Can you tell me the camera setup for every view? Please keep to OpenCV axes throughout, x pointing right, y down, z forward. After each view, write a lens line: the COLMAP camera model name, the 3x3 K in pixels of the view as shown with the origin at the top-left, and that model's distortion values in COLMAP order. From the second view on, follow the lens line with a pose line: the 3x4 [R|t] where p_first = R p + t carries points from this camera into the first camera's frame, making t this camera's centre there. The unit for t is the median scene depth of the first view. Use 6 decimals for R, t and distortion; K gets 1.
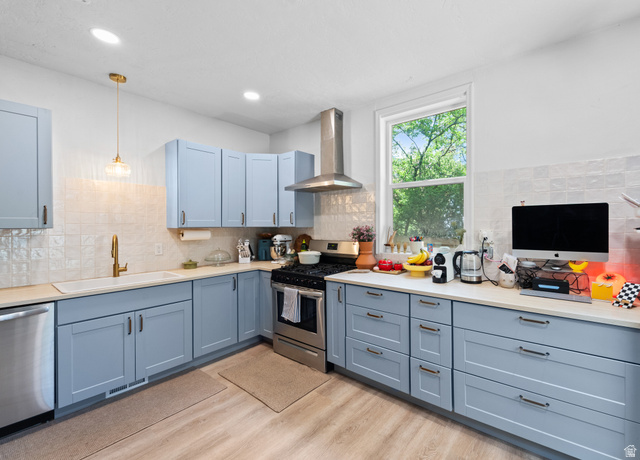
lens RADIAL K [[282.4, 0, 342.0], [0, 282.4, 226.4], [0, 0, 1]] dist [-0.000989, -0.000527]
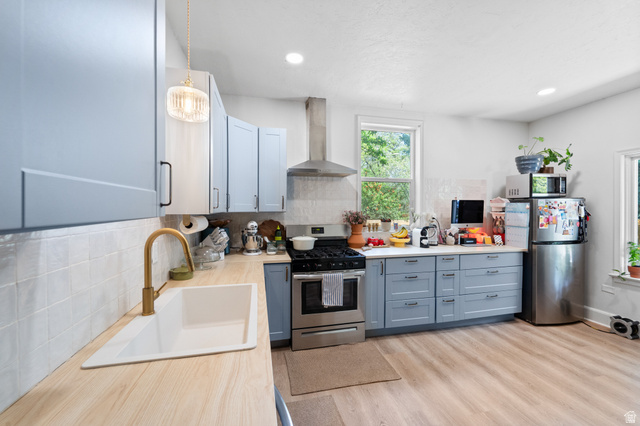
lens RADIAL K [[264.3, 0, 320.0], [0, 264.3, 213.0], [0, 0, 1]] dist [0.000436, 0.000079]
pose [[0.624101, -0.007306, 0.781309, -1.055154], [0.001893, 0.999967, 0.007838, -0.001198], [-0.781341, -0.003413, 0.624095, 0.514099]]
